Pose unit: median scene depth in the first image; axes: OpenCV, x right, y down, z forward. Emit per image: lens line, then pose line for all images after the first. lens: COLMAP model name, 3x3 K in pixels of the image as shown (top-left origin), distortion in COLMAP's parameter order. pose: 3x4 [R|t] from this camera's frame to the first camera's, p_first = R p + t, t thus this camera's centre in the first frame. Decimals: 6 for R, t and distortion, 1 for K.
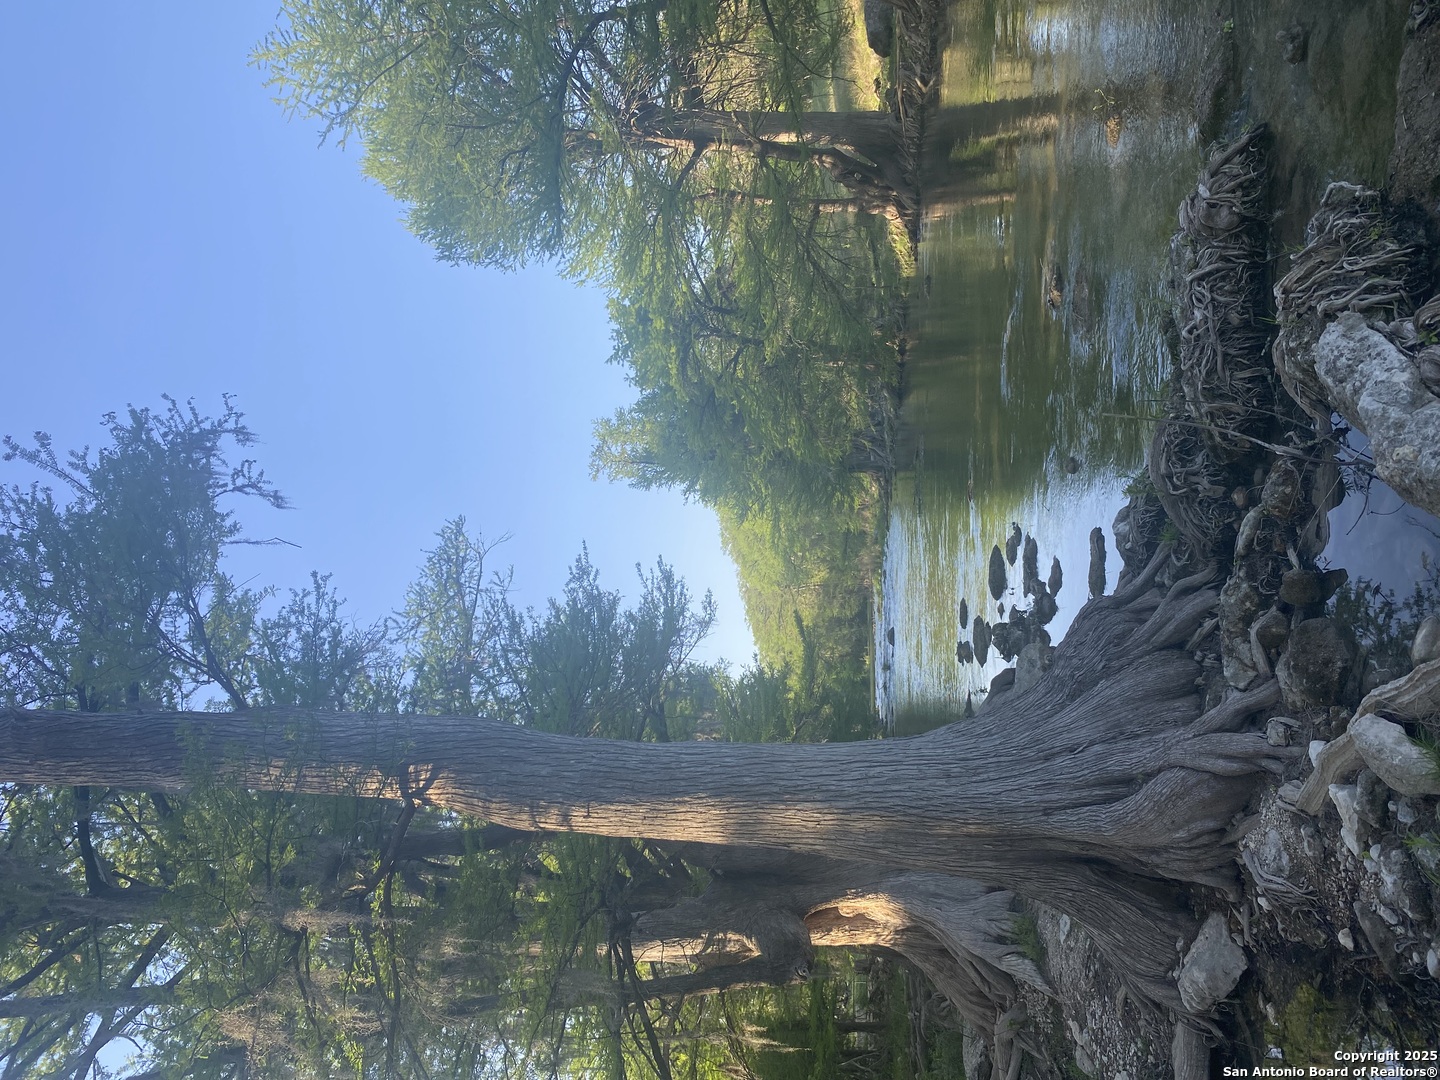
lens RADIAL K [[1088.1, 0, 720.0], [0, 1088.1, 540.0], [0, 0, 1]] dist [0.000854, 0.000728]
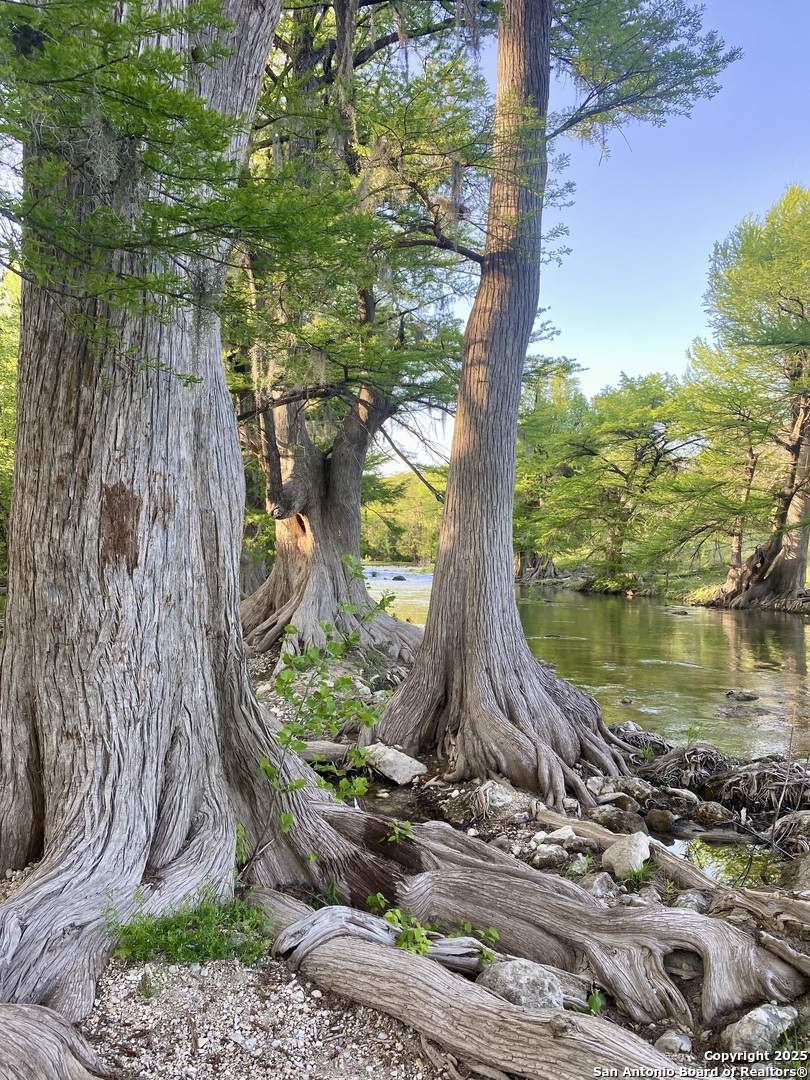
lens RADIAL K [[820.0, 0, 412.0], [0, 820.0, 537.1], [0, 0, 1]] dist [0.025055, -0.031564]
pose [[-0.027283, 0.994238, 0.103667, -0.018502], [-0.998690, -0.031600, 0.040239, 0.324374], [0.043283, -0.102433, 0.993798, -0.195015]]
